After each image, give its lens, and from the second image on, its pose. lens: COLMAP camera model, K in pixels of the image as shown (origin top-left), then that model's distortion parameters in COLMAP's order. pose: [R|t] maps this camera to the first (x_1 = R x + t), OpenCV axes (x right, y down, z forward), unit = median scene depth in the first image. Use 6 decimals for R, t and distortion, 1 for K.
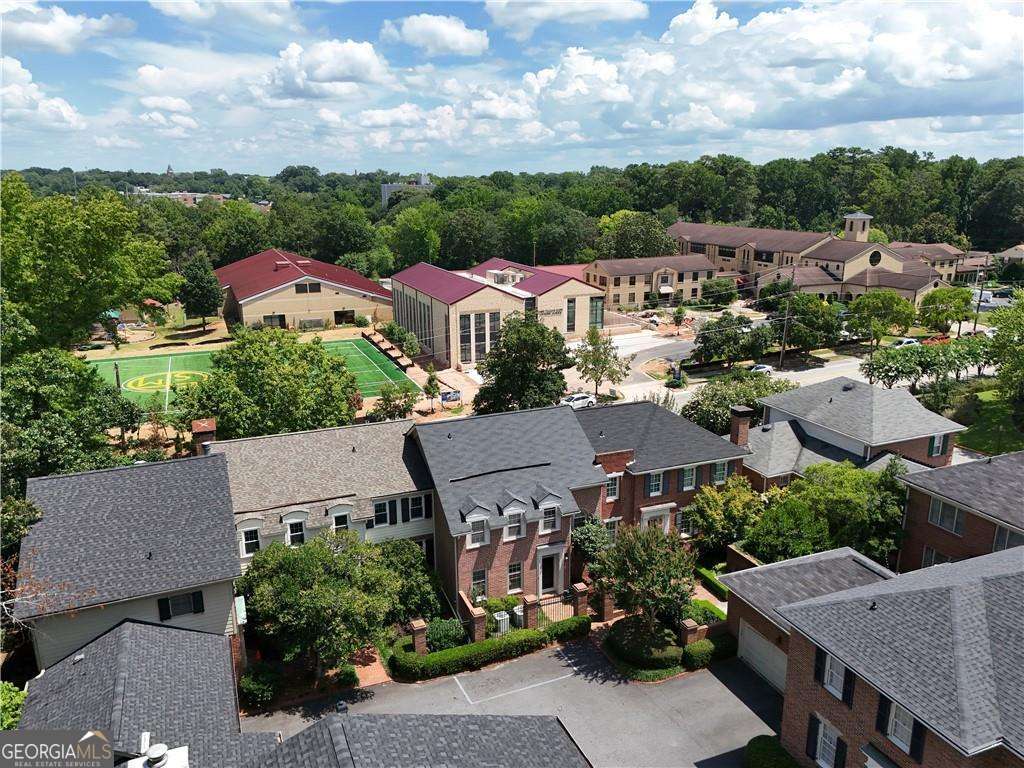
lens RADIAL K [[756.9, 0, 512.0], [0, 756.9, 384.0], [0, 0, 1]] dist [0.091569, -0.087934]
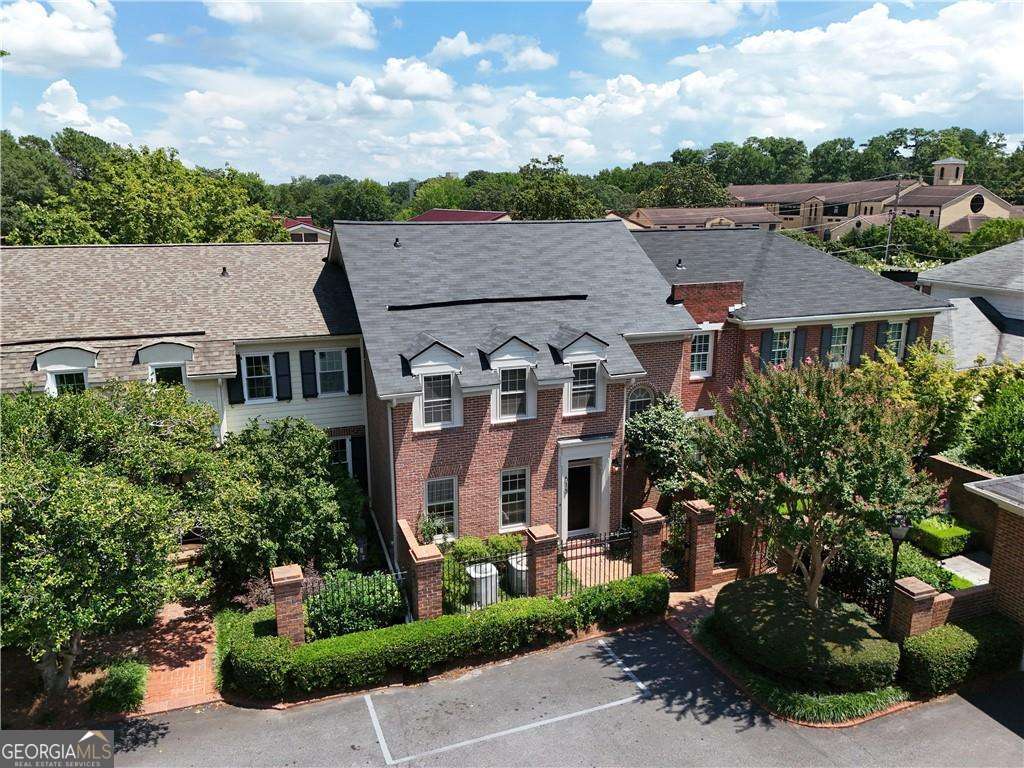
lens RADIAL K [[756.9, 0, 512.0], [0, 756.9, 384.0], [0, 0, 1]] dist [0.091569, -0.087934]
pose [[0.999120, 0.013566, -0.039687, 0.021192], [-0.014478, 0.999636, -0.022772, 0.185038], [0.039364, 0.023327, 0.998953, 0.486921]]
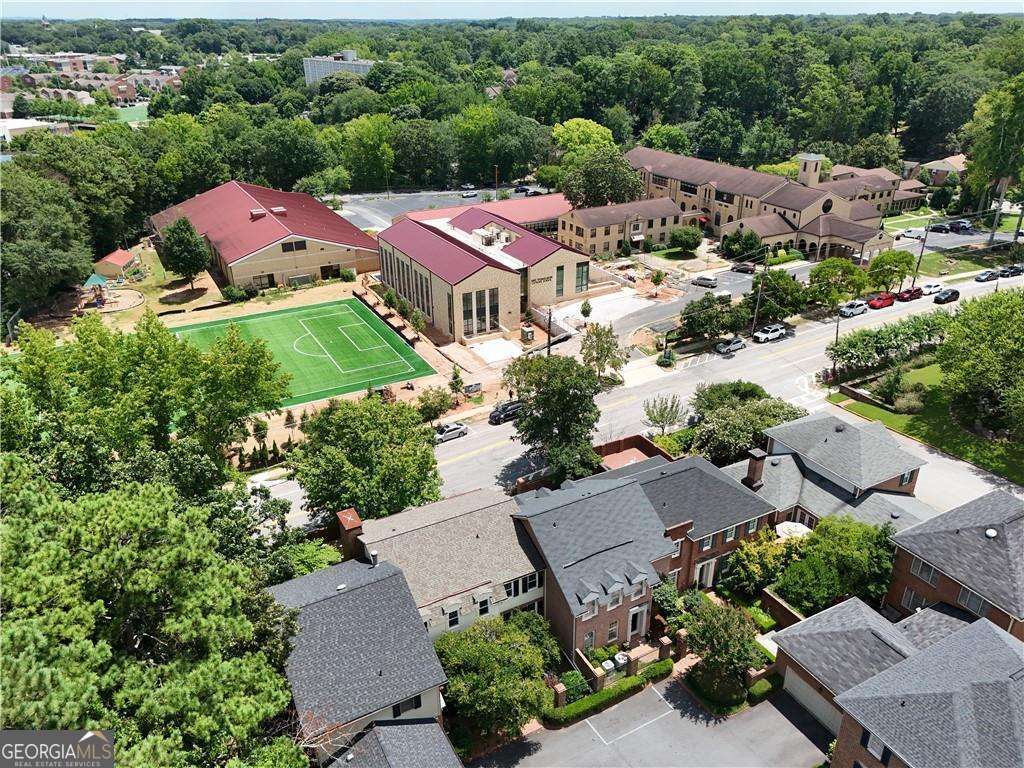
lens RADIAL K [[756.9, 0, 512.0], [0, 756.9, 384.0], [0, 0, 1]] dist [0.091569, -0.087934]
pose [[0.994587, -0.046737, 0.092803, -0.270174], [0.029023, 0.982540, 0.183775, -0.413634], [-0.099772, -0.180087, 0.978578, -0.204754]]
